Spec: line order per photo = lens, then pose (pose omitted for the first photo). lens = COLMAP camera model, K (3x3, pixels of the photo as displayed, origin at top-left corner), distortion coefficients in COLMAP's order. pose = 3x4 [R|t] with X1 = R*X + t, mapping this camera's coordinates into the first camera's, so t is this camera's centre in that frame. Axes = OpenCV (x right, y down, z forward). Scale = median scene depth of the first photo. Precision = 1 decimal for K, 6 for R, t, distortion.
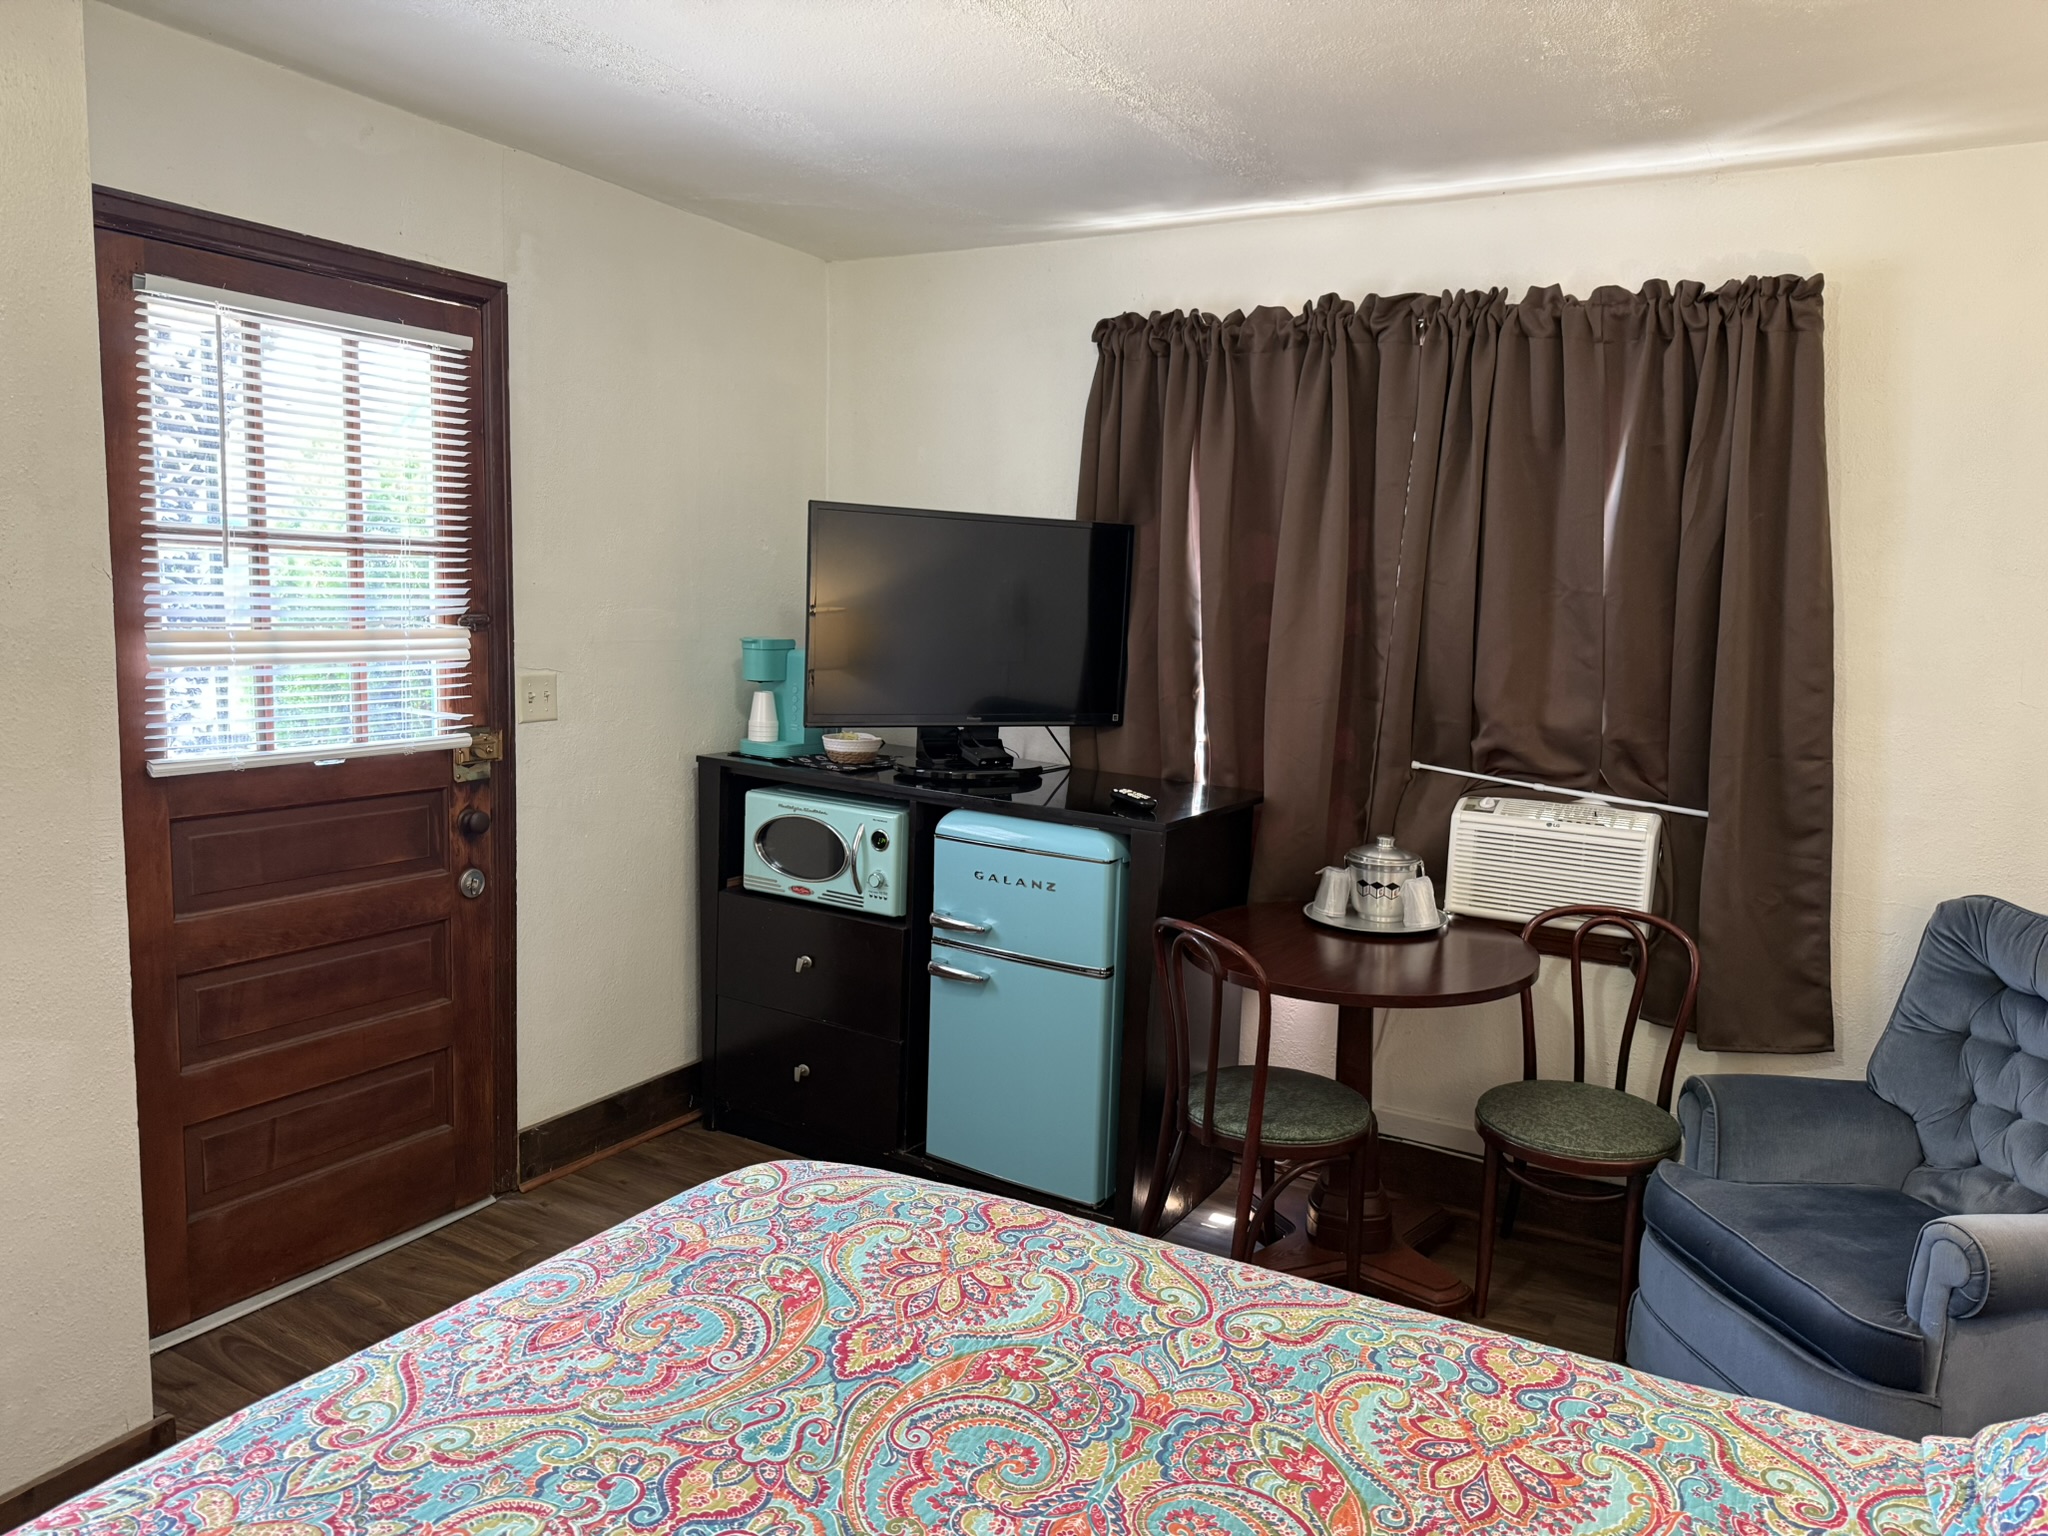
lens RADIAL K [[1434.1, 0, 998.0], [0, 1434.1, 770.3], [0, 0, 1]] dist [0.050509, -0.067647]
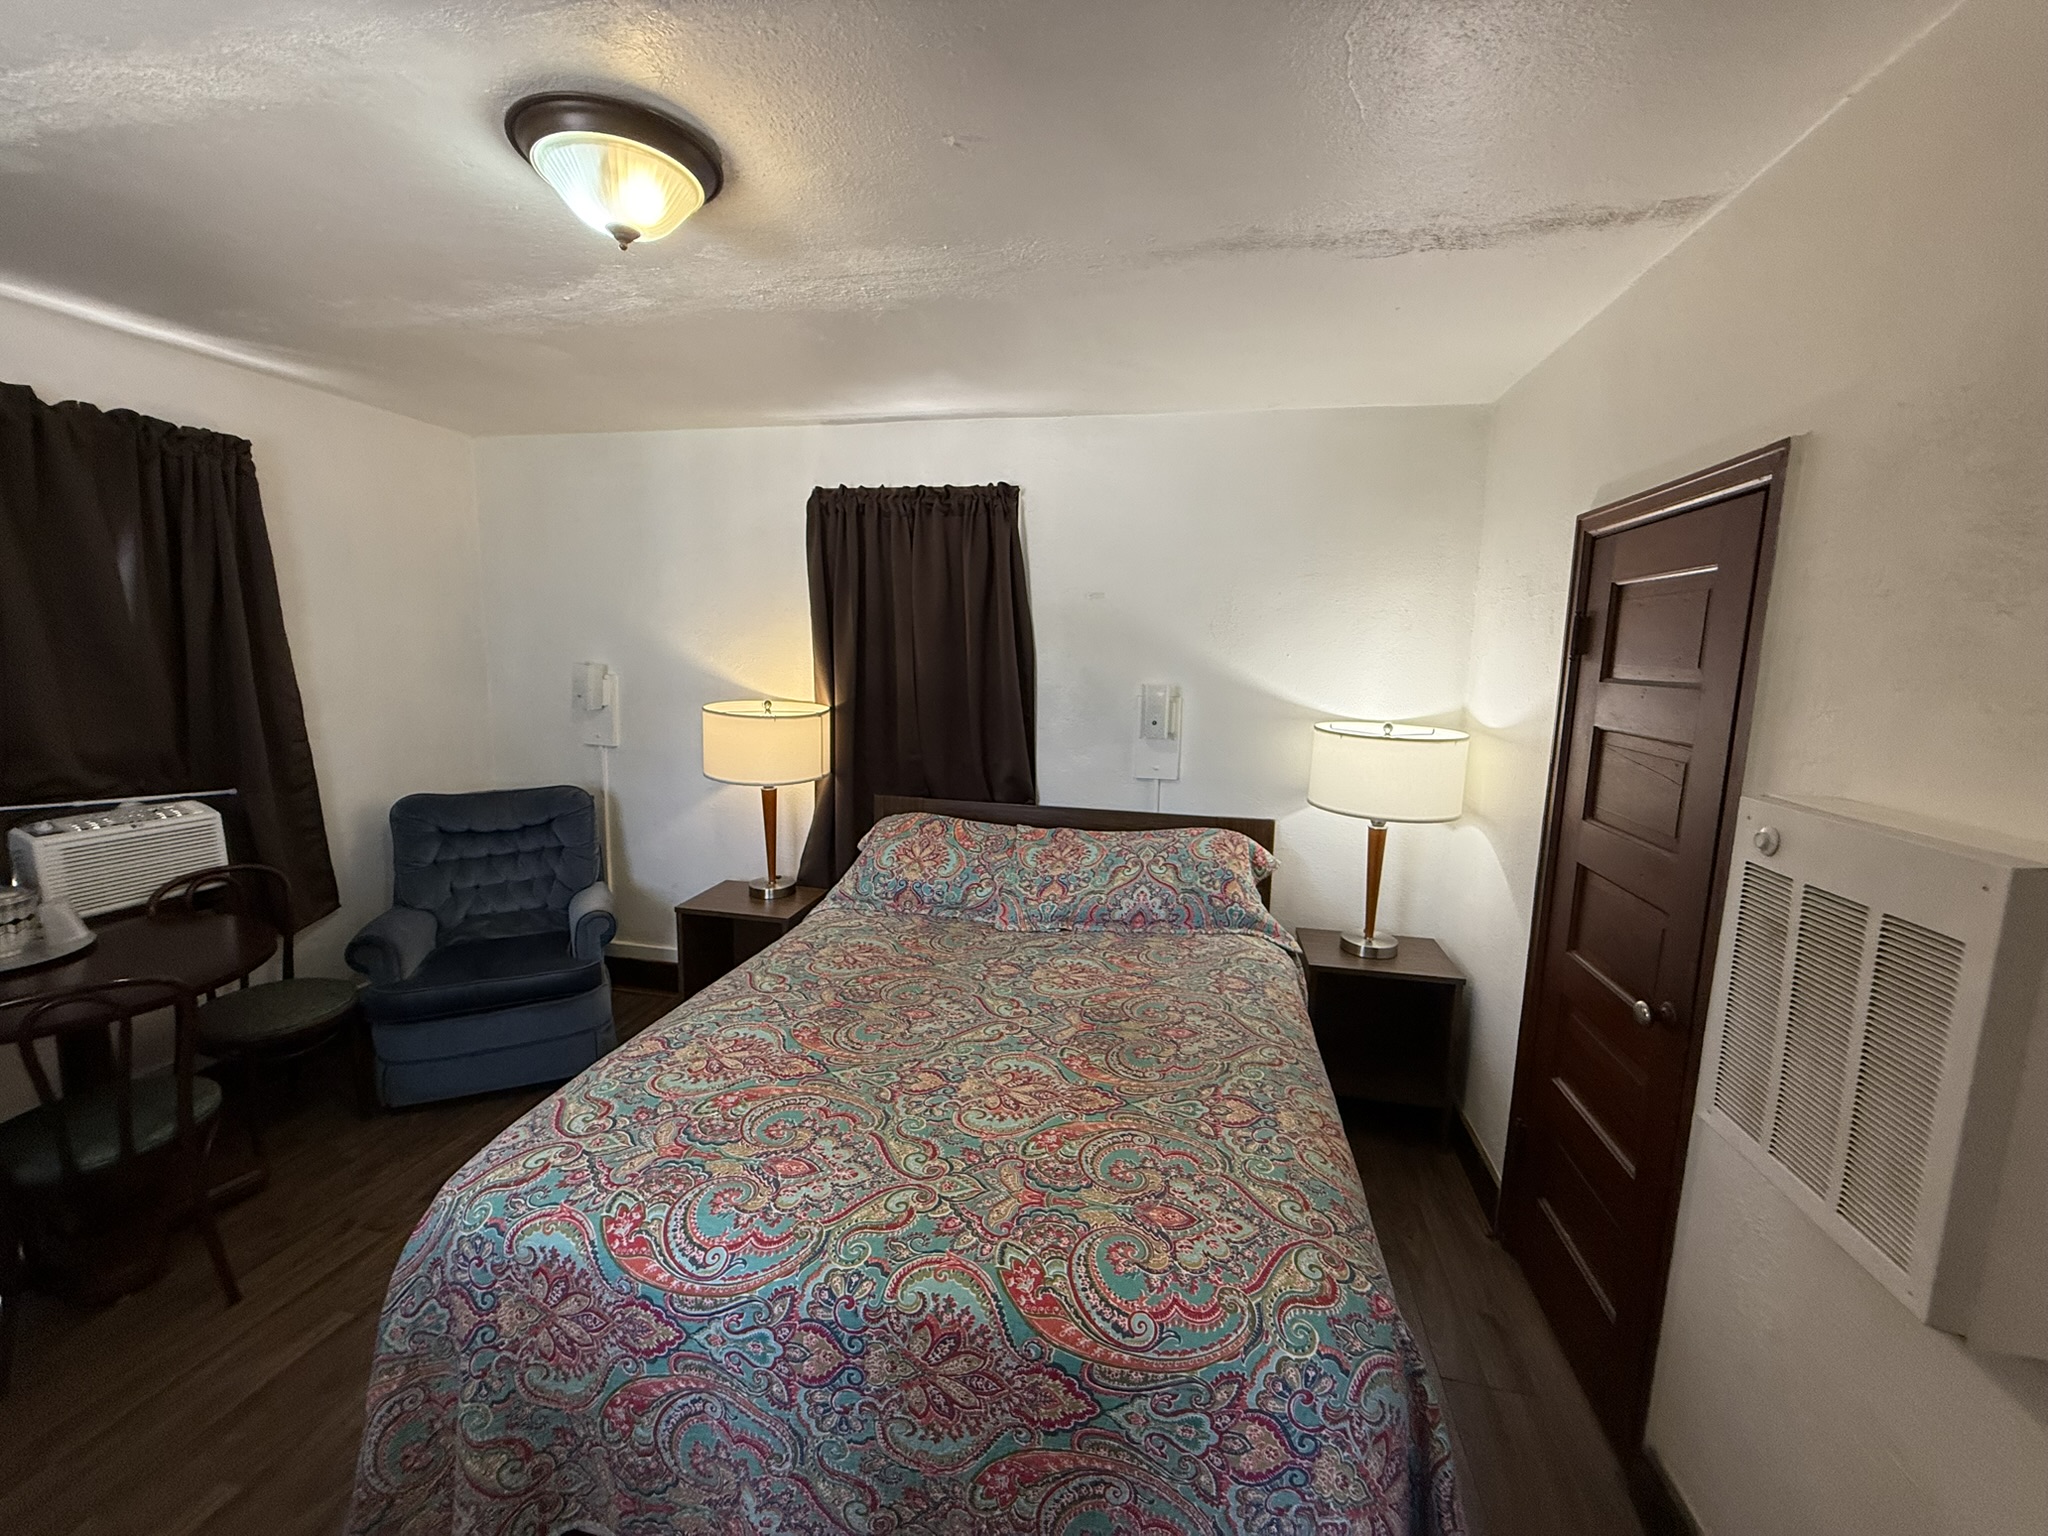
lens RADIAL K [[843.9, 0, 1027.5], [0, 843.9, 757.1], [0, 0, 1]] dist [0.014302, -0.000688]
pose [[-0.304453, -0.161667, 0.938708, -0.532961], [0.094994, 0.975425, 0.198800, -0.093001], [-0.947779, 0.149696, -0.281613, 0.432602]]
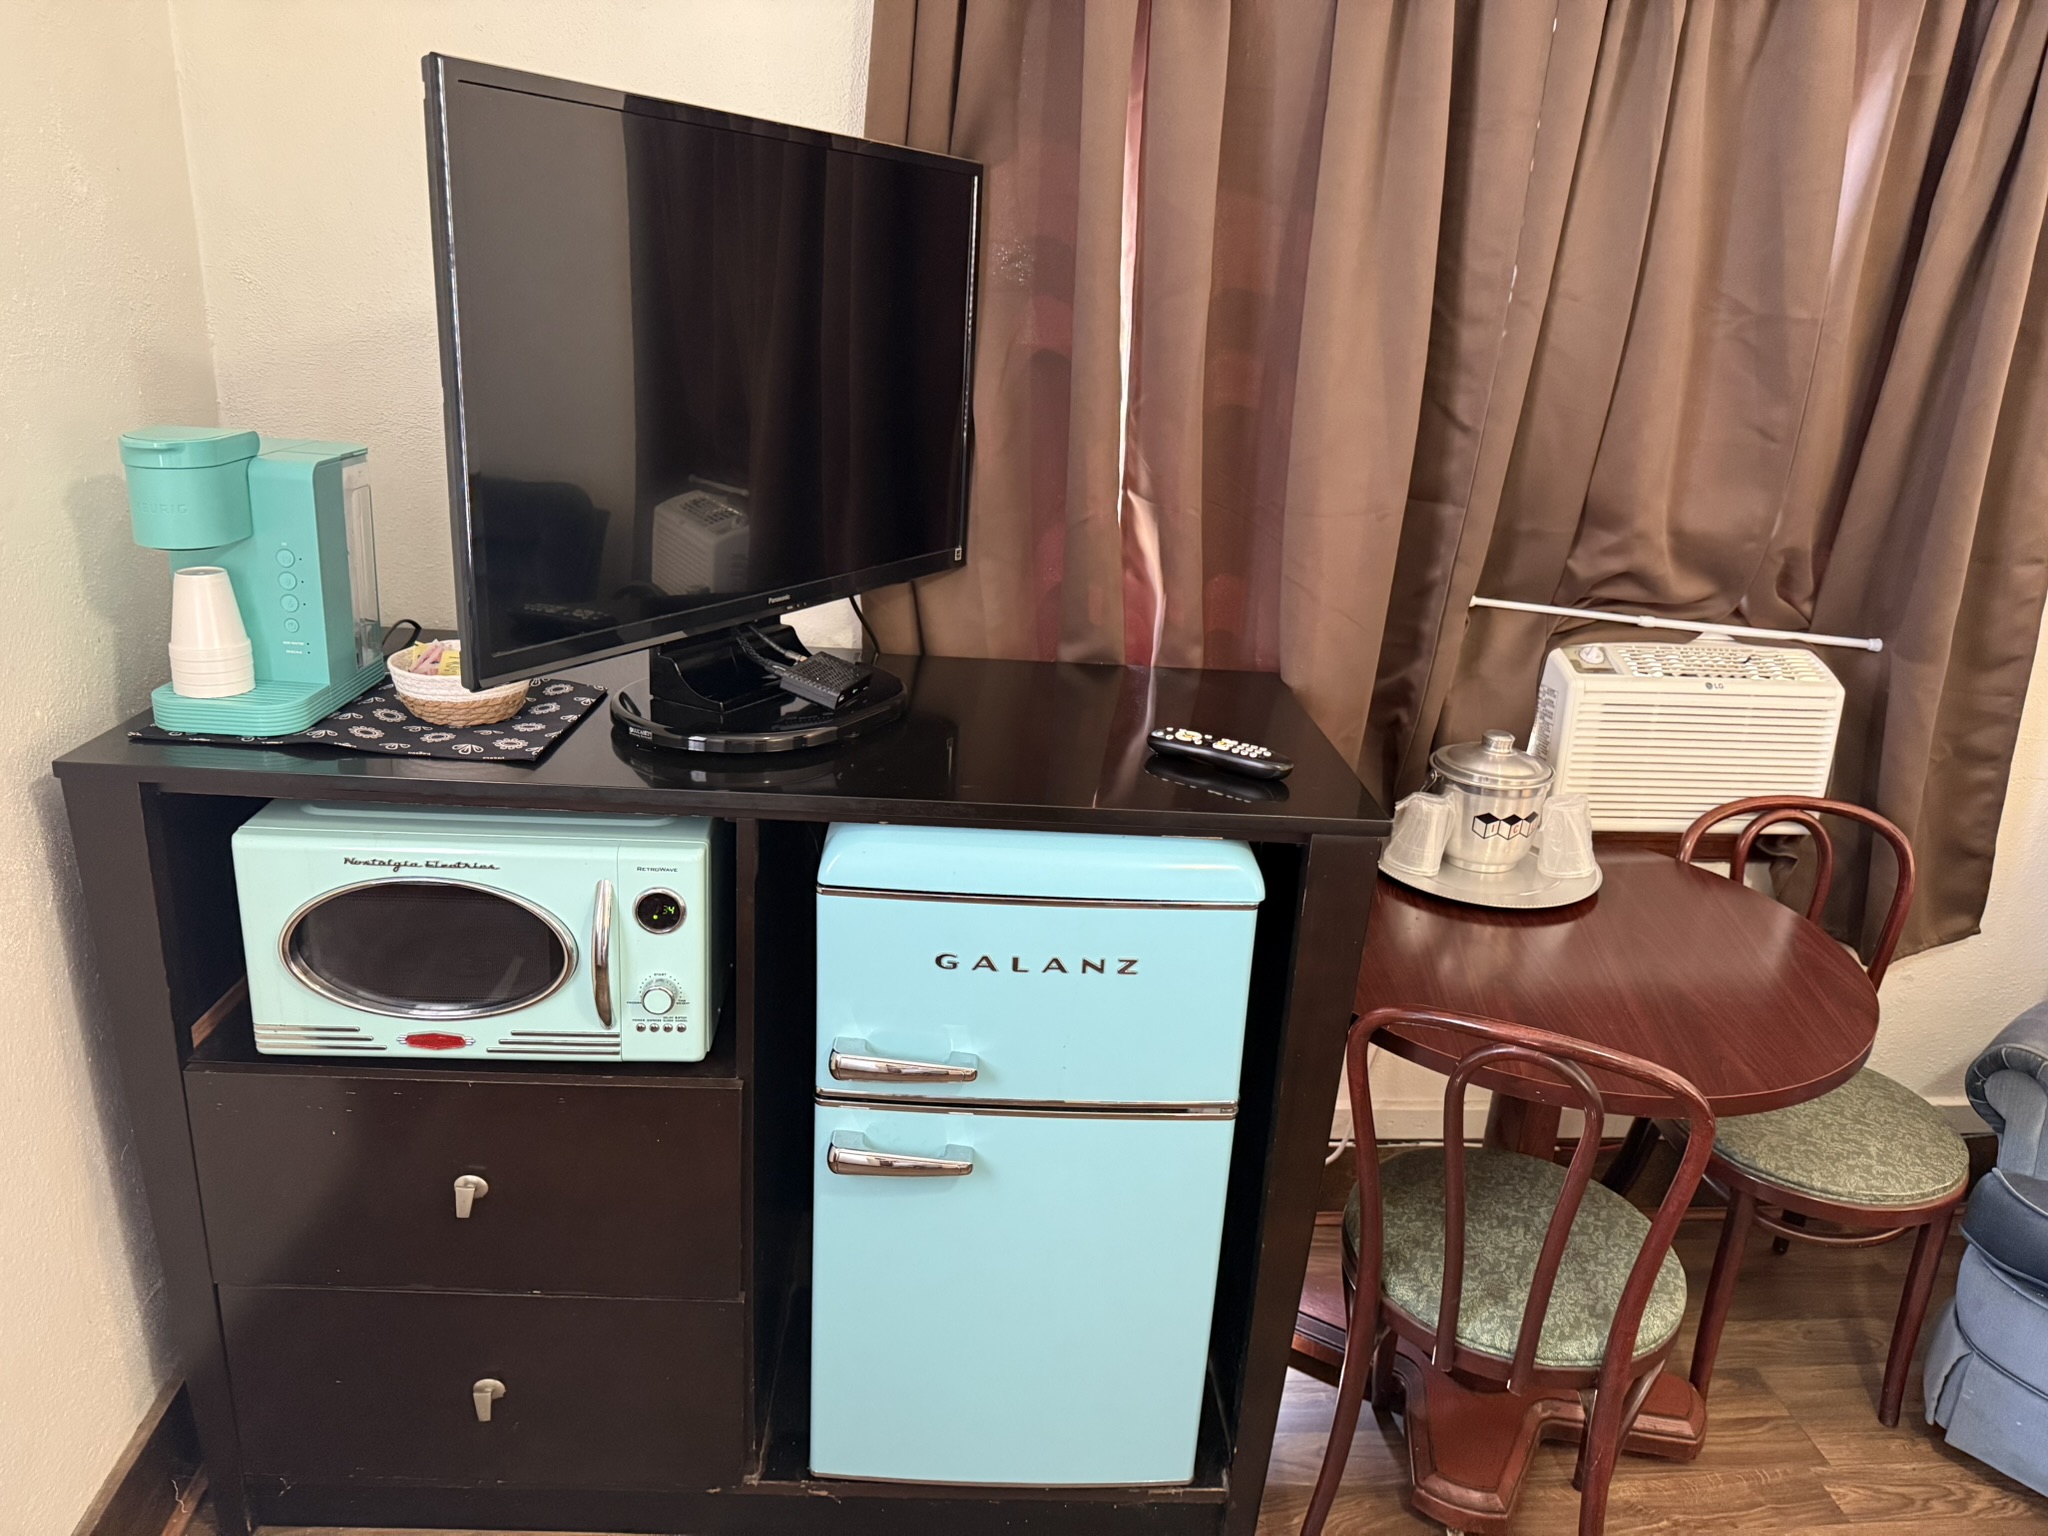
lens RADIAL K [[1434.1, 0, 983.0], [0, 1434.1, 764.6], [0, 0, 1]] dist [0.050509, -0.067647]
pose [[0.821162, -0.179757, 0.541646, -0.239895], [0.055435, 0.969735, 0.237785, -0.097301], [-0.567996, -0.165234, 0.806274, 0.619293]]
